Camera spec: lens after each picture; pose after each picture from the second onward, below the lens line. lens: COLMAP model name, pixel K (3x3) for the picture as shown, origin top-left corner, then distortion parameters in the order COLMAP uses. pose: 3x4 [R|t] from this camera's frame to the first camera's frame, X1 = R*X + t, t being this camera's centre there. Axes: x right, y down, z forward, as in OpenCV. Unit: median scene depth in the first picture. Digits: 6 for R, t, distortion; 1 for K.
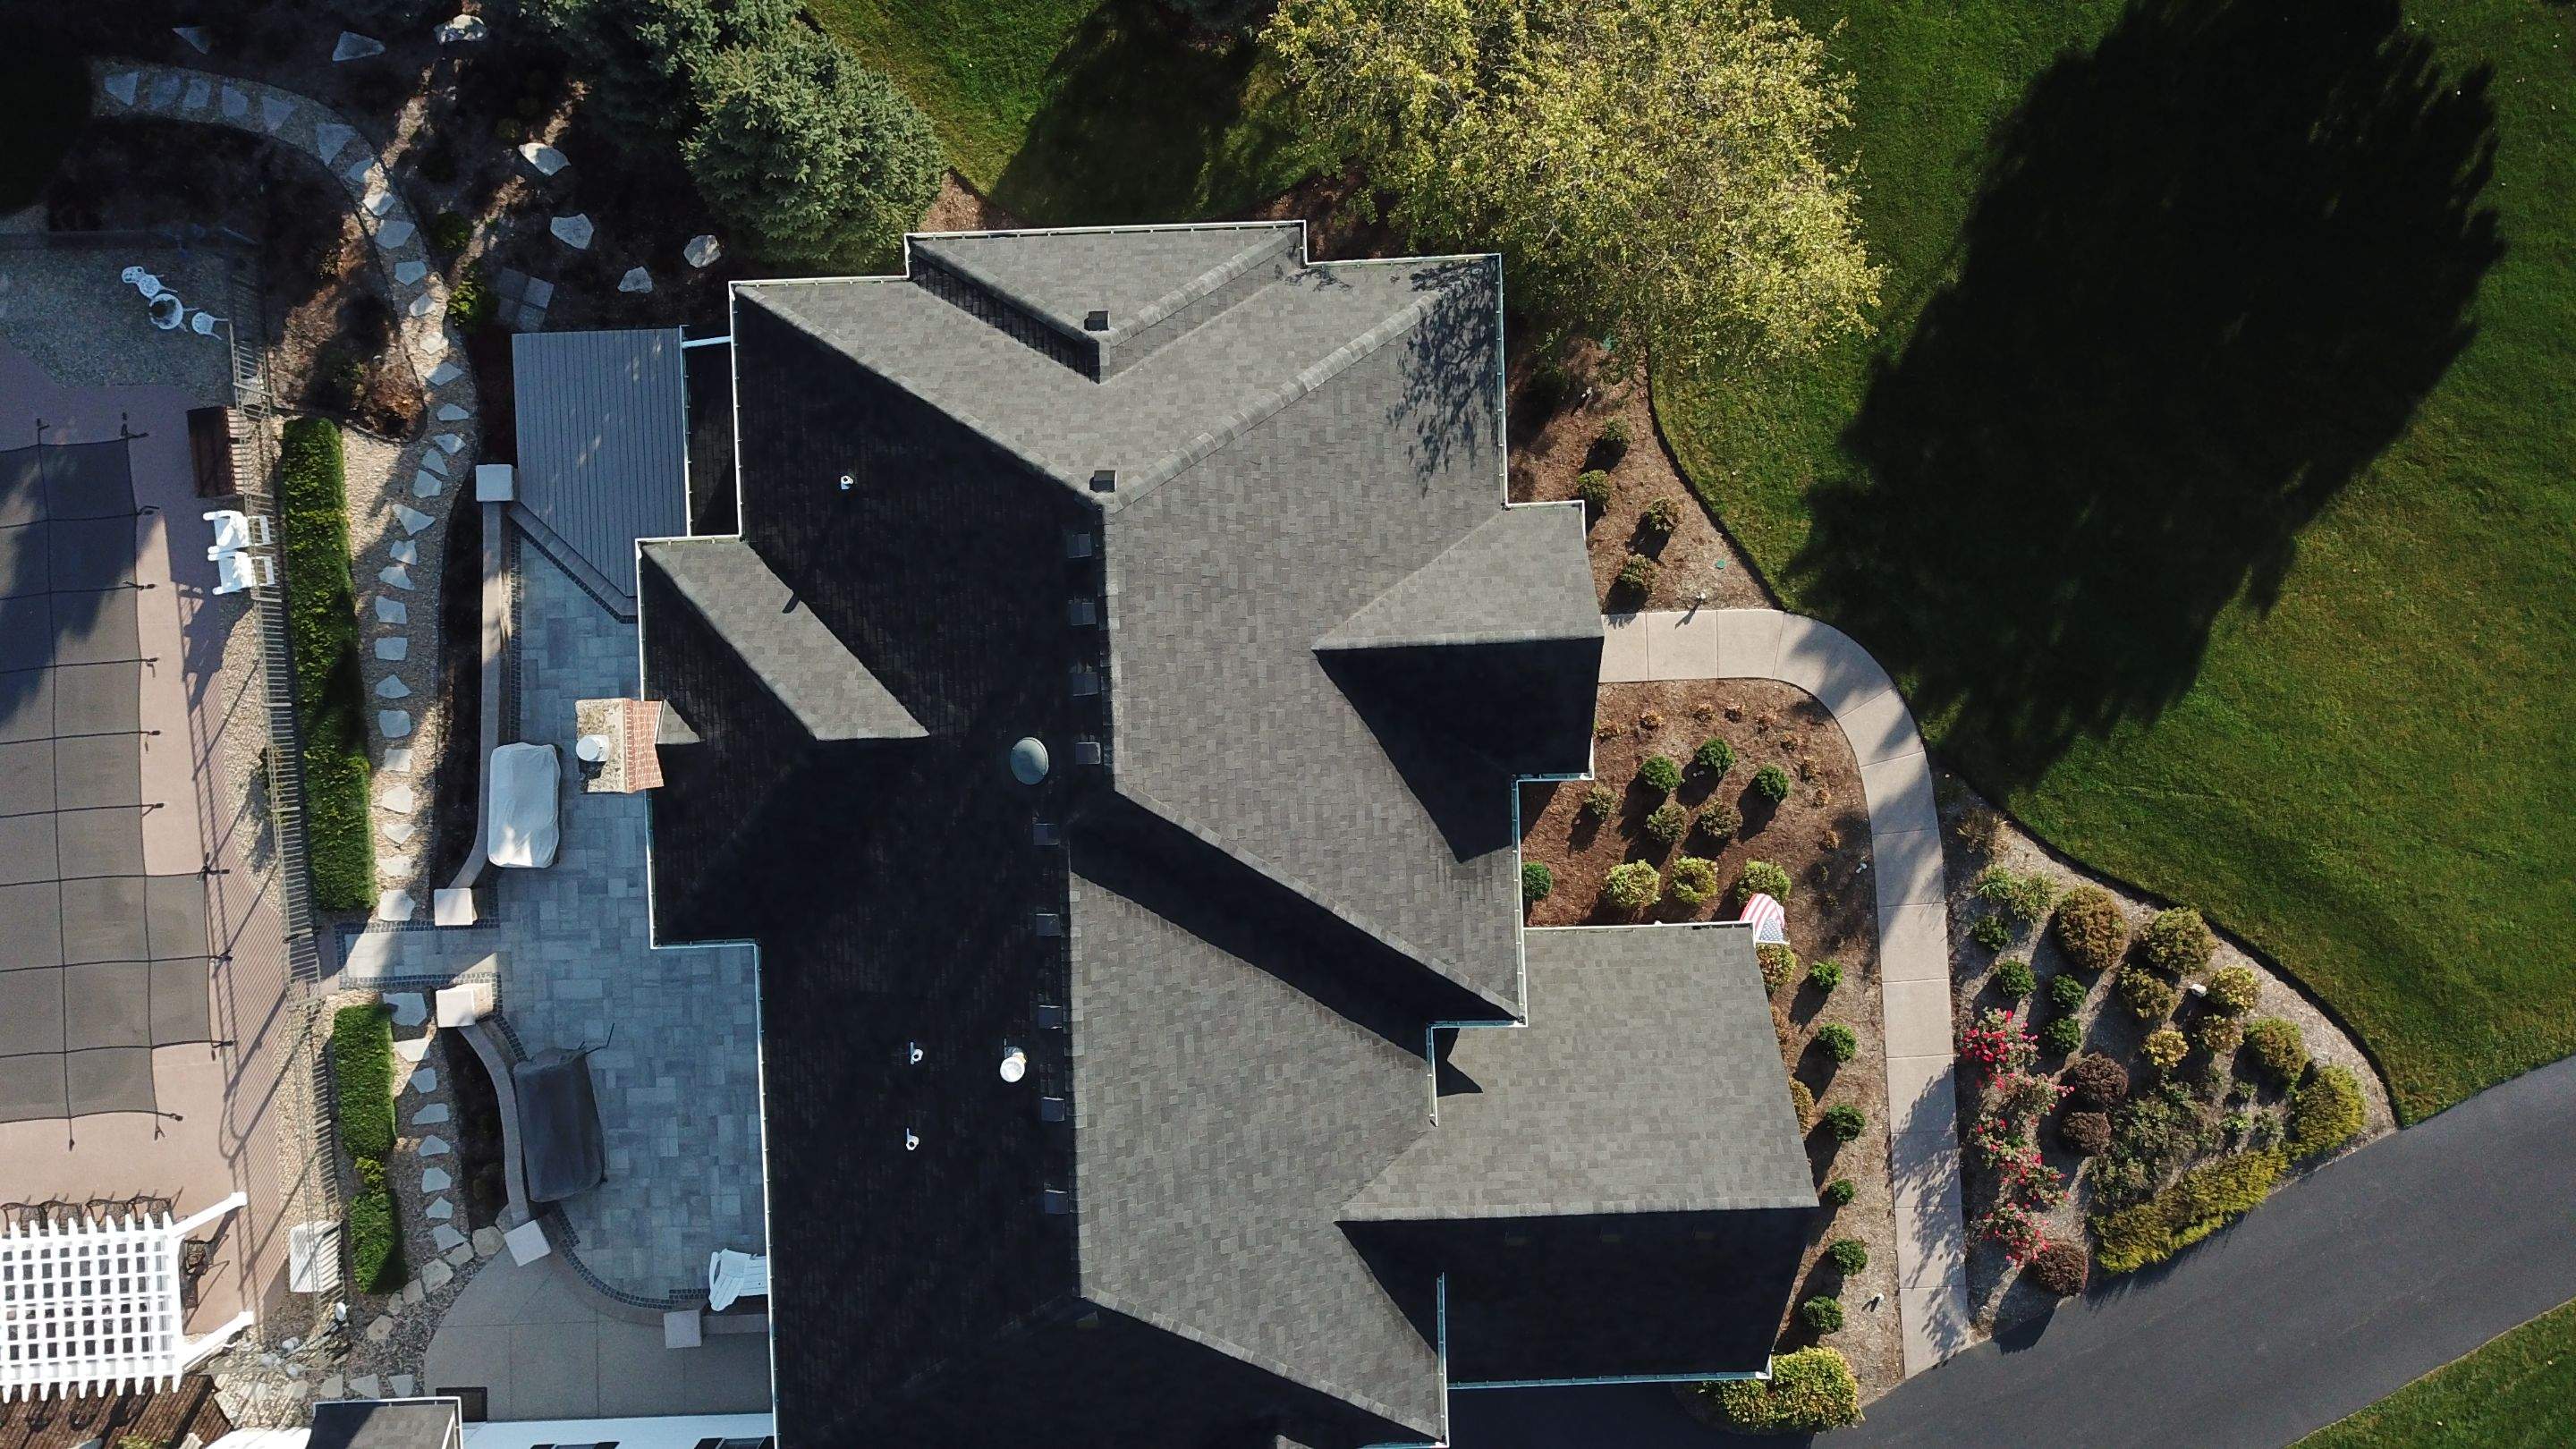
lens RADIAL K [[1788.6, 0, 1292.6], [0, 1788.6, 723.5], [0, 0, 1]] dist [-0.055676, -0.004534]
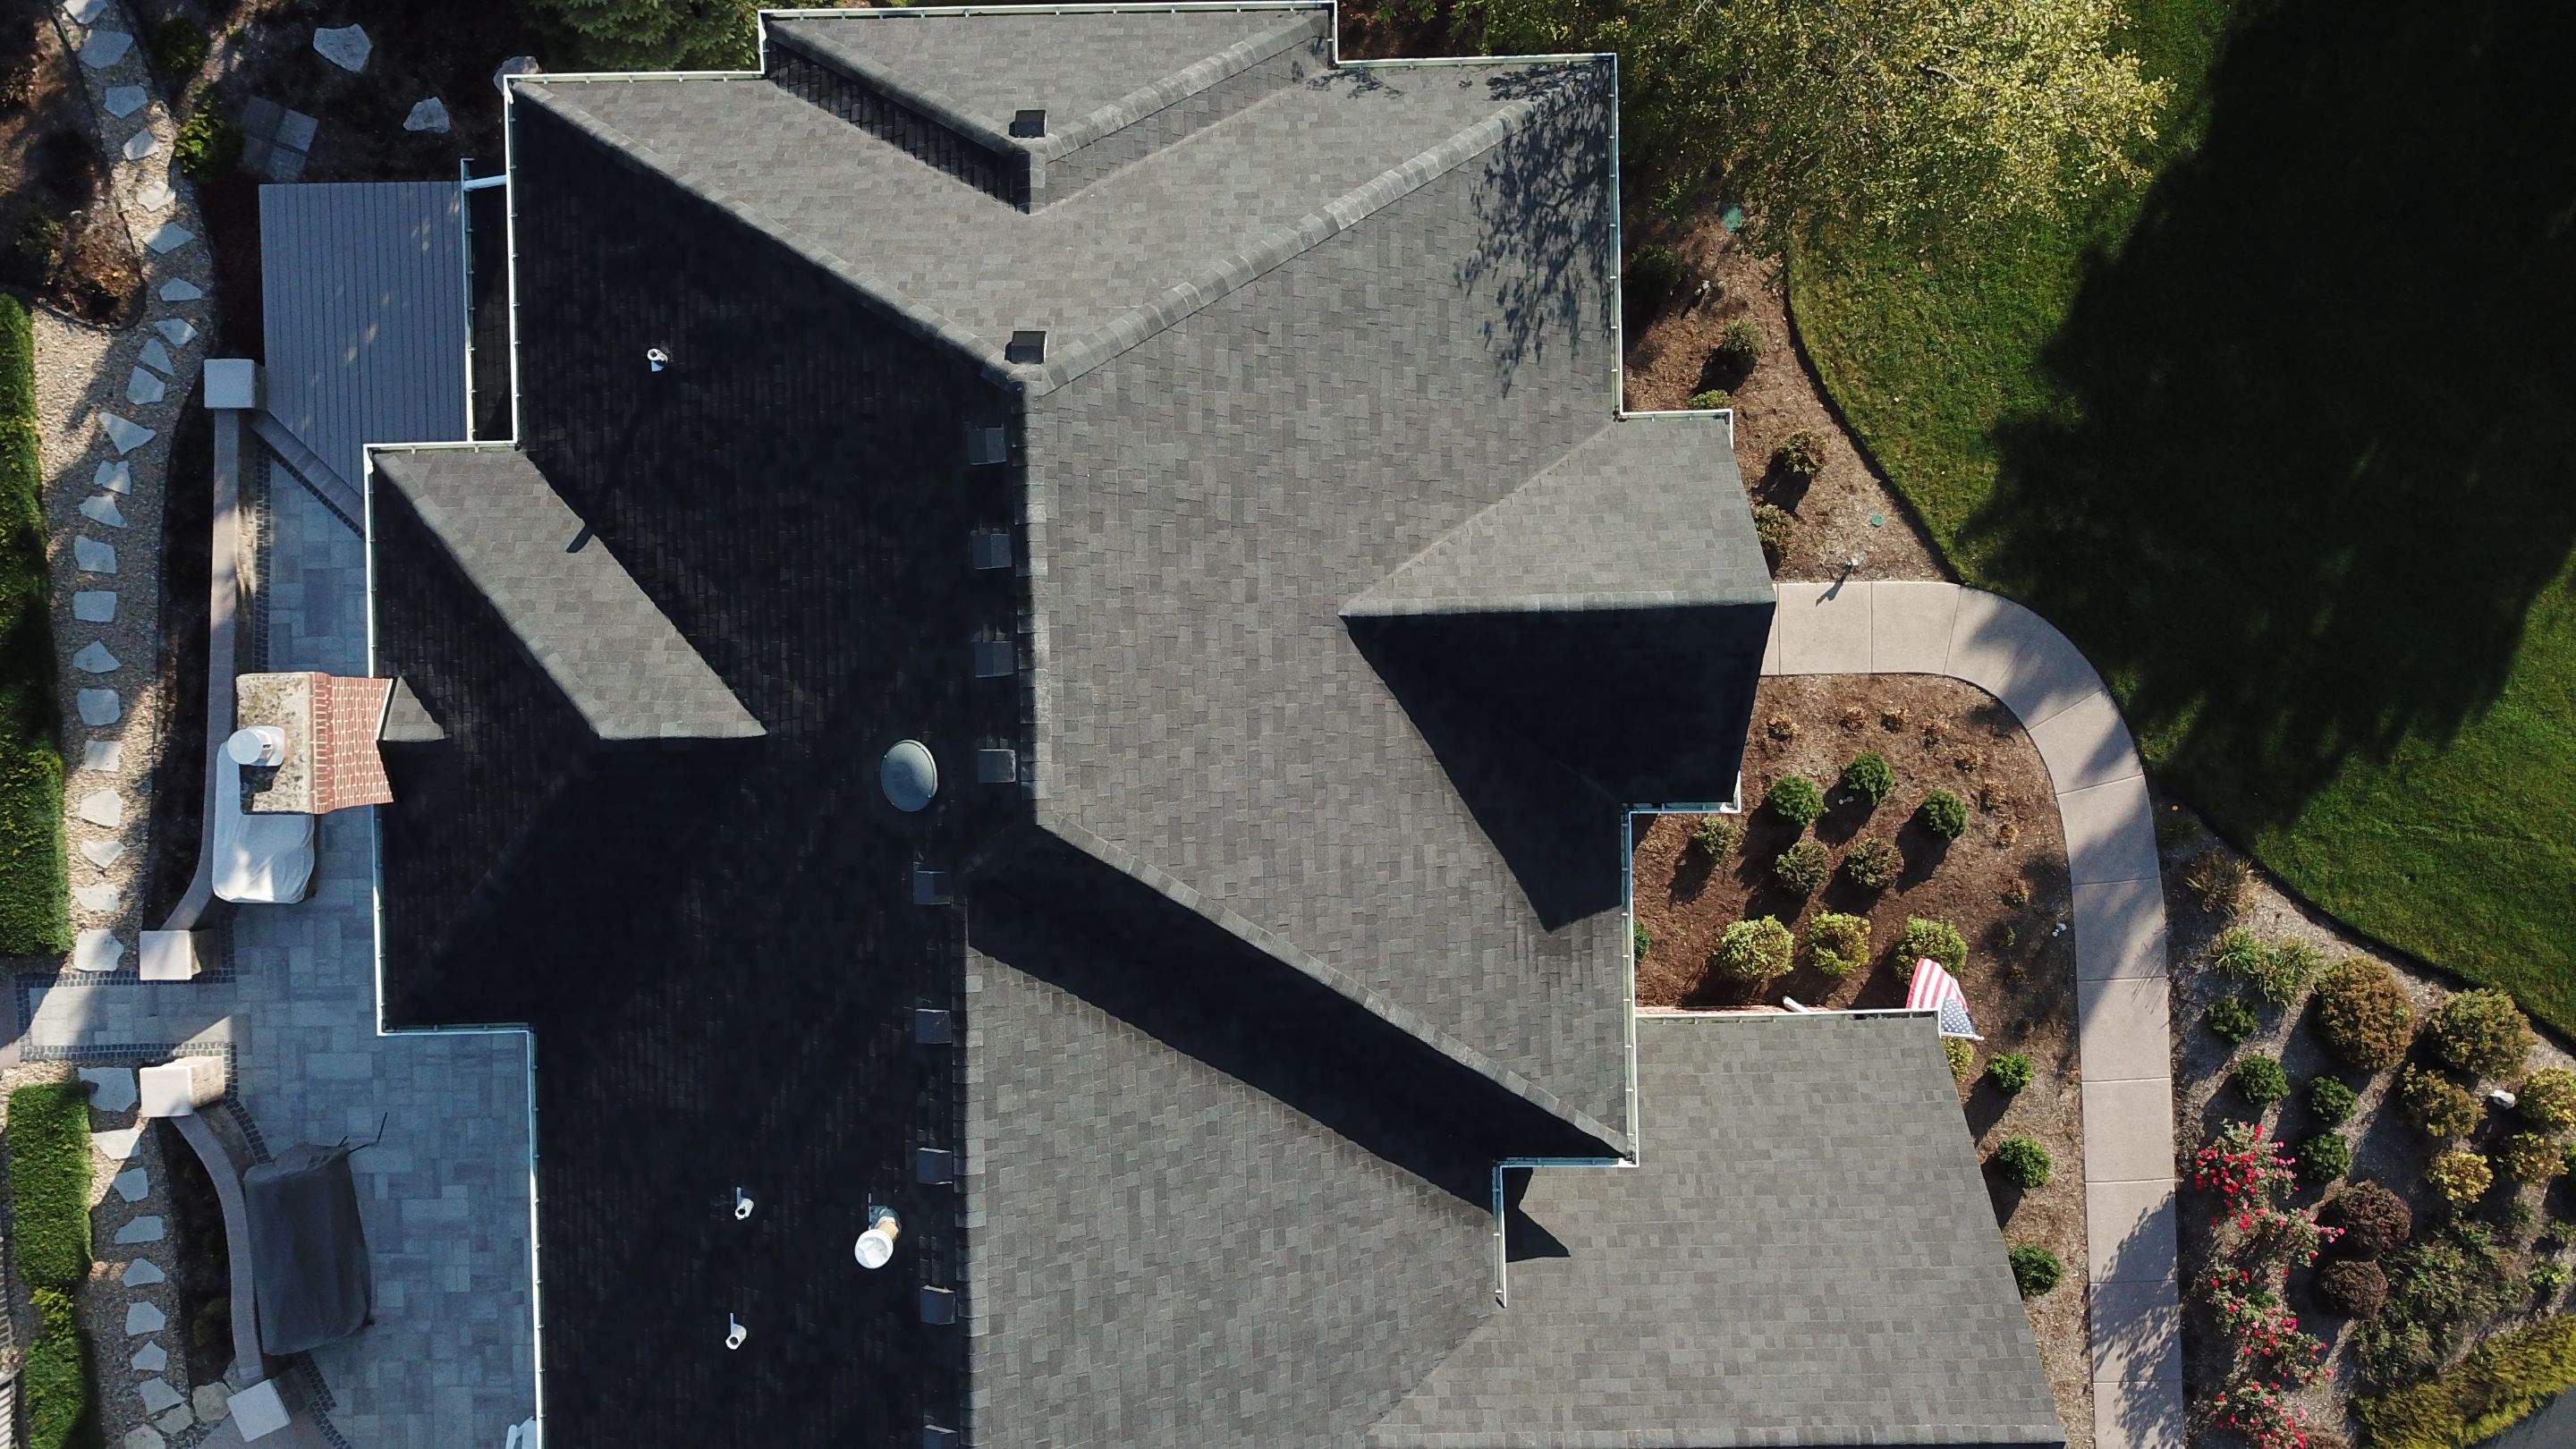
lens RADIAL K [[1788.6, 0, 1287.8], [0, 1788.6, 725.8], [0, 0, 1]] dist [-0.055676, -0.004534]
pose [[0.999882, 0.015259, 0.001841, -0.008786], [-0.015259, 0.999884, 0.000213, 0.000320], [-0.001837, -0.000241, 0.999998, 0.311285]]
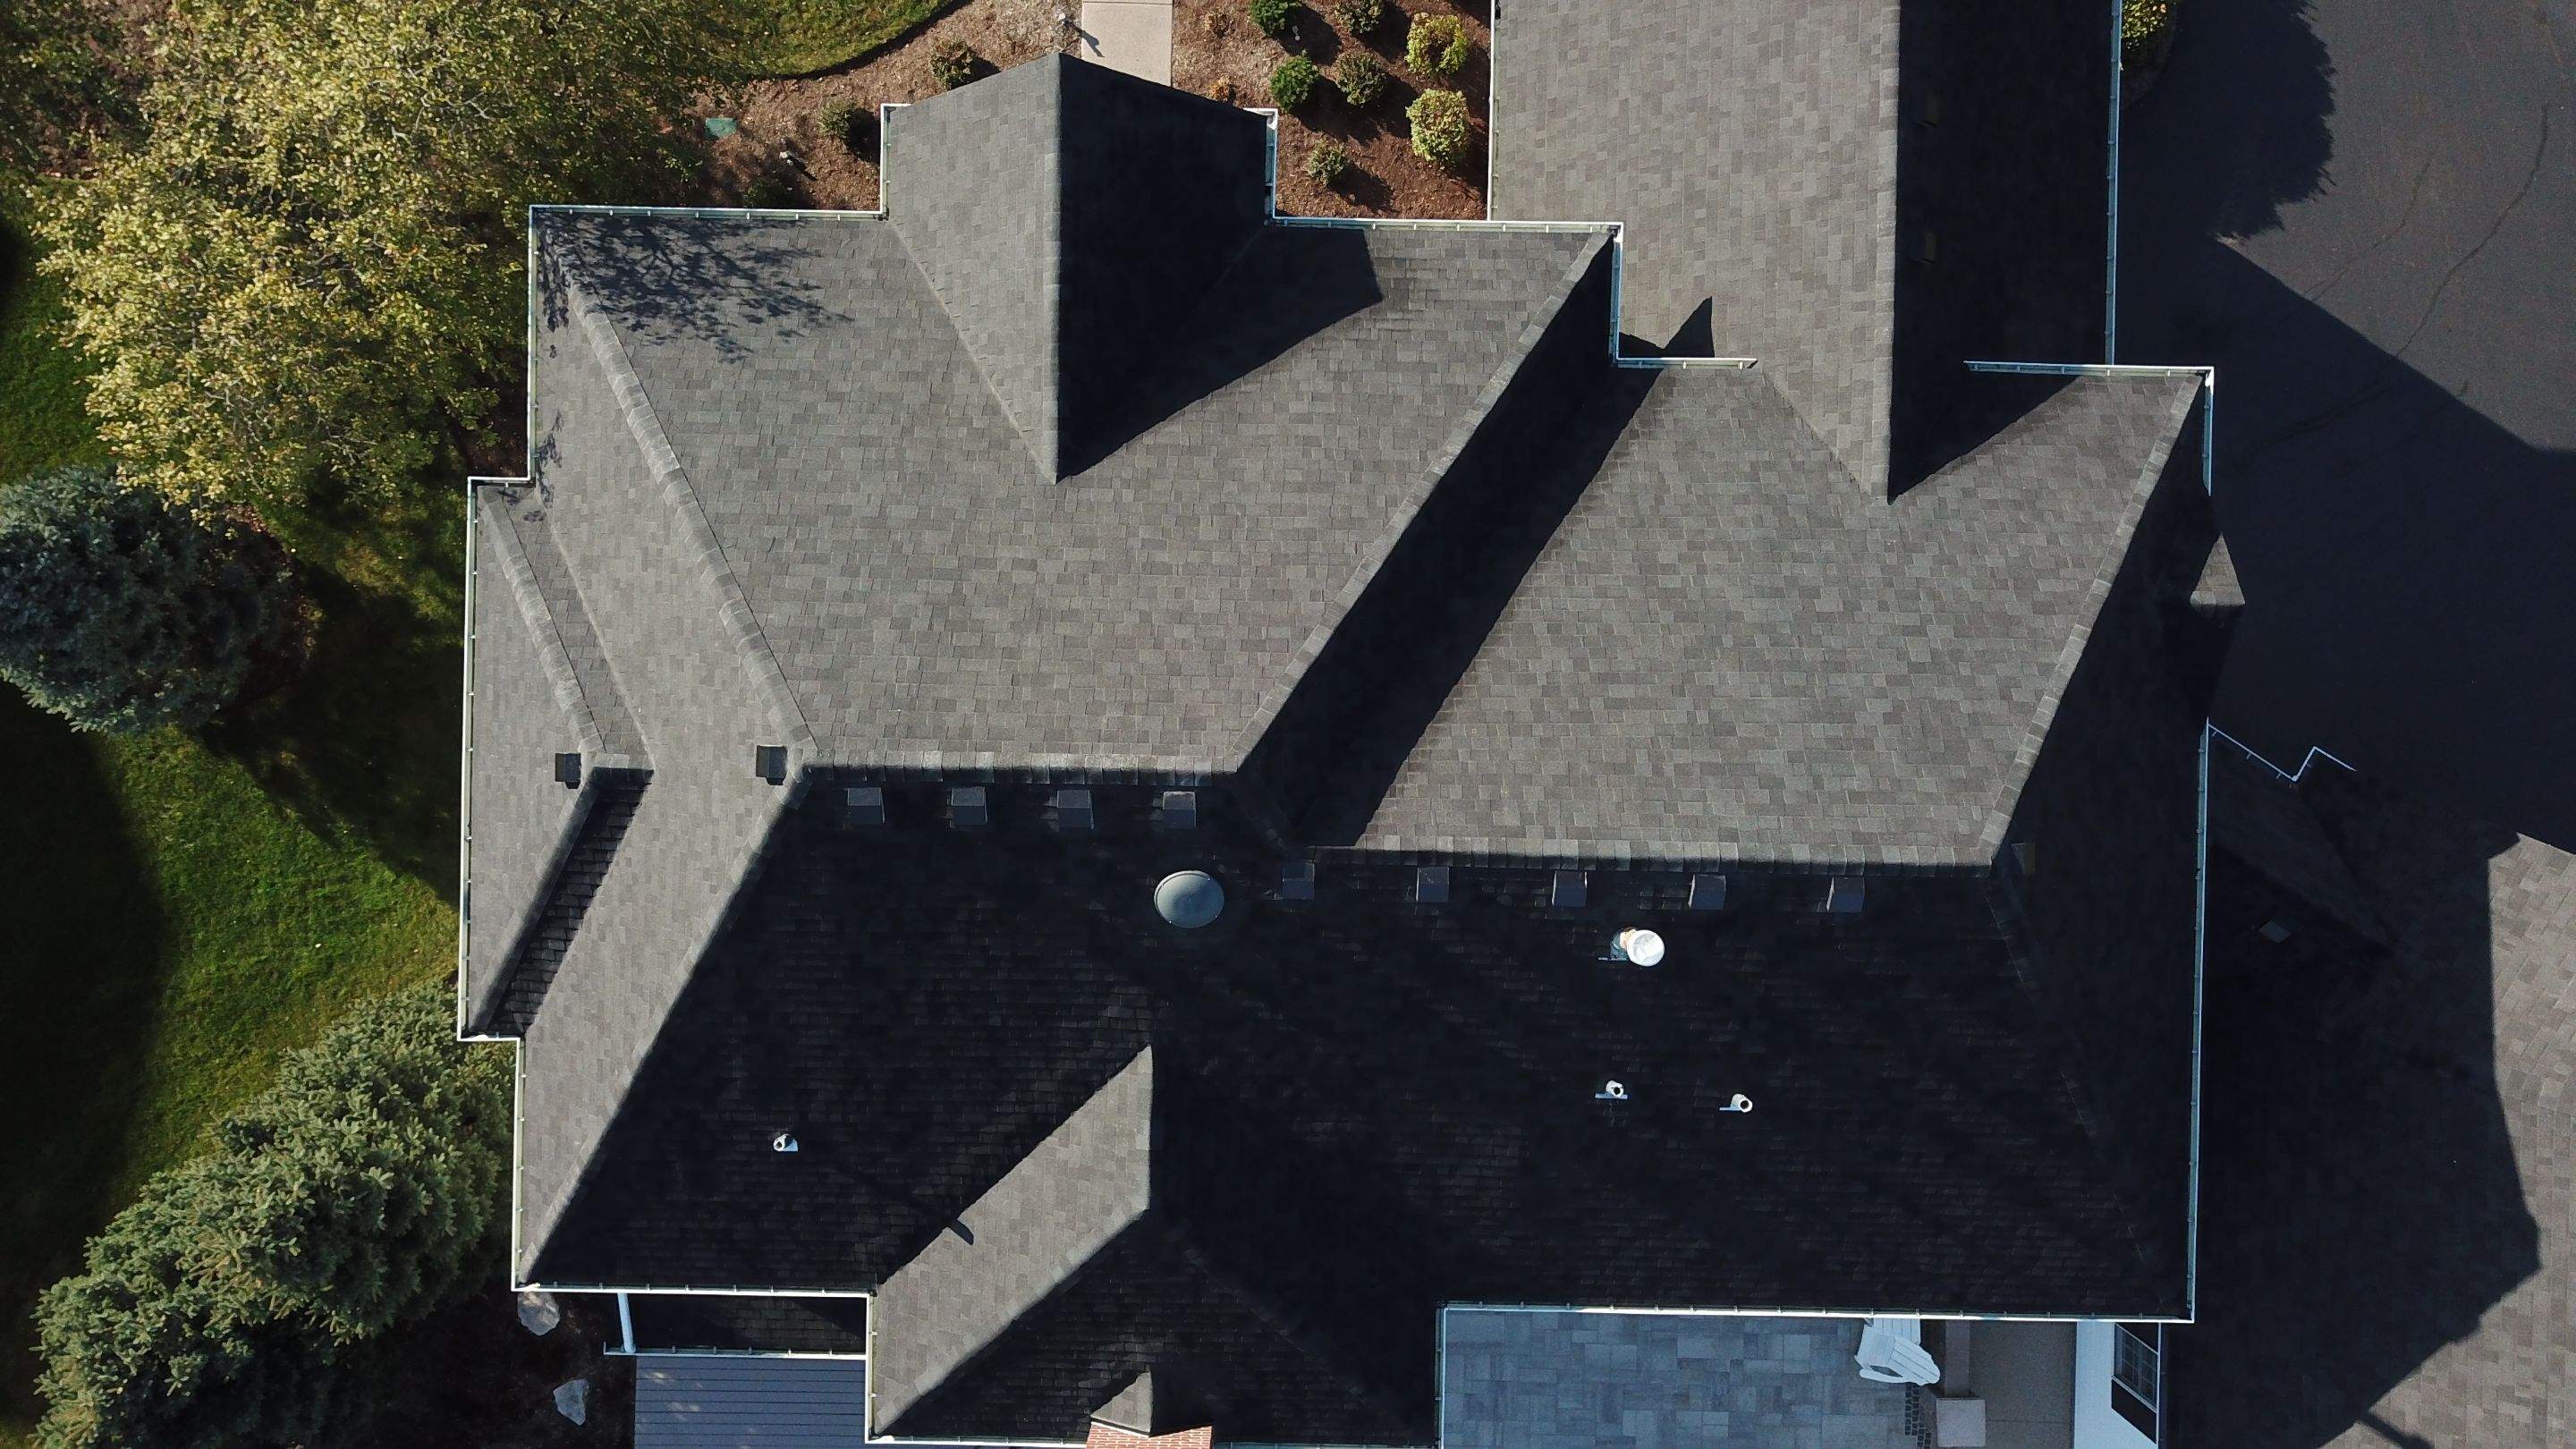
lens RADIAL K [[1788.6, 0, 1286.5], [0, 1788.6, 733.9], [0, 0, 1]] dist [-0.055676, -0.004534]
pose [[0.054383, -0.998307, -0.020611, -0.062942], [0.998505, 0.054486, -0.004460, 0.052314], [0.005576, -0.020338, 0.999778, 0.298018]]
